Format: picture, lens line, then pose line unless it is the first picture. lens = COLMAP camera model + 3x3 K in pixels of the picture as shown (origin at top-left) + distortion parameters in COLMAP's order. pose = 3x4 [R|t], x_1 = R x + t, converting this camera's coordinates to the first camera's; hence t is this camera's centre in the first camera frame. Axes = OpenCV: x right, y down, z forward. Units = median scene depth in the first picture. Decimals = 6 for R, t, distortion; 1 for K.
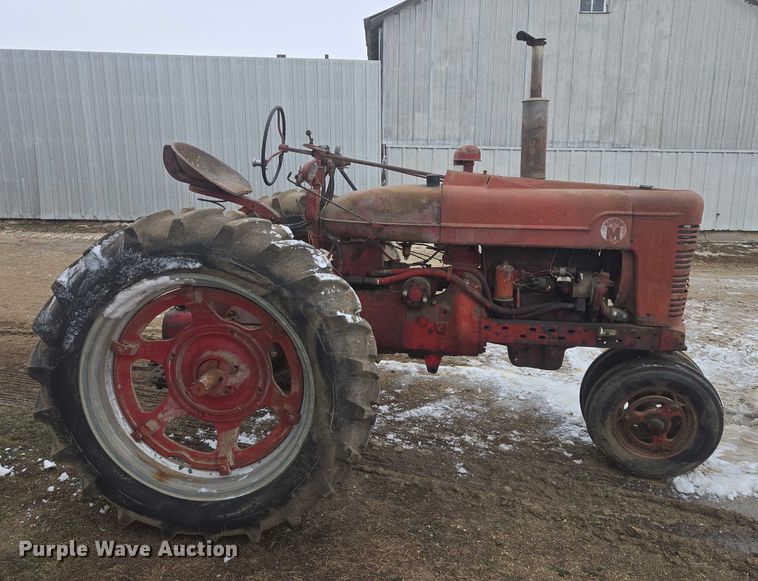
lens RADIAL K [[593.8, 0, 379.0], [0, 593.8, 290.5], [0, 0, 1]] dist [0.117948, -0.142972]
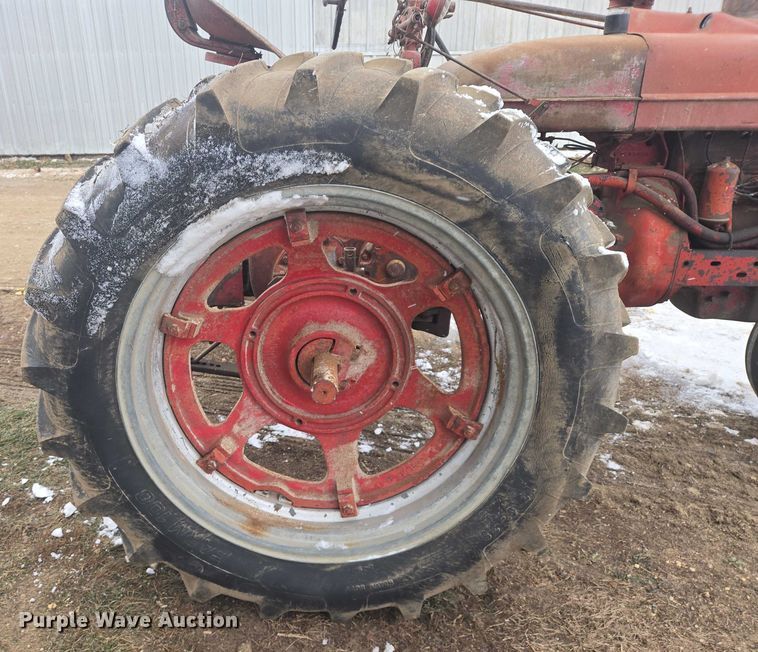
lens RADIAL K [[698.3, 0, 378.3], [0, 698.3, 344.8], [0, 0, 1]] dist [0.129077, -0.198825]
pose [[0.998888, -0.042193, 0.021043, -0.247471], [0.037999, 0.984628, 0.170479, 0.005625], [-0.027912, -0.169489, 0.985137, 0.324665]]
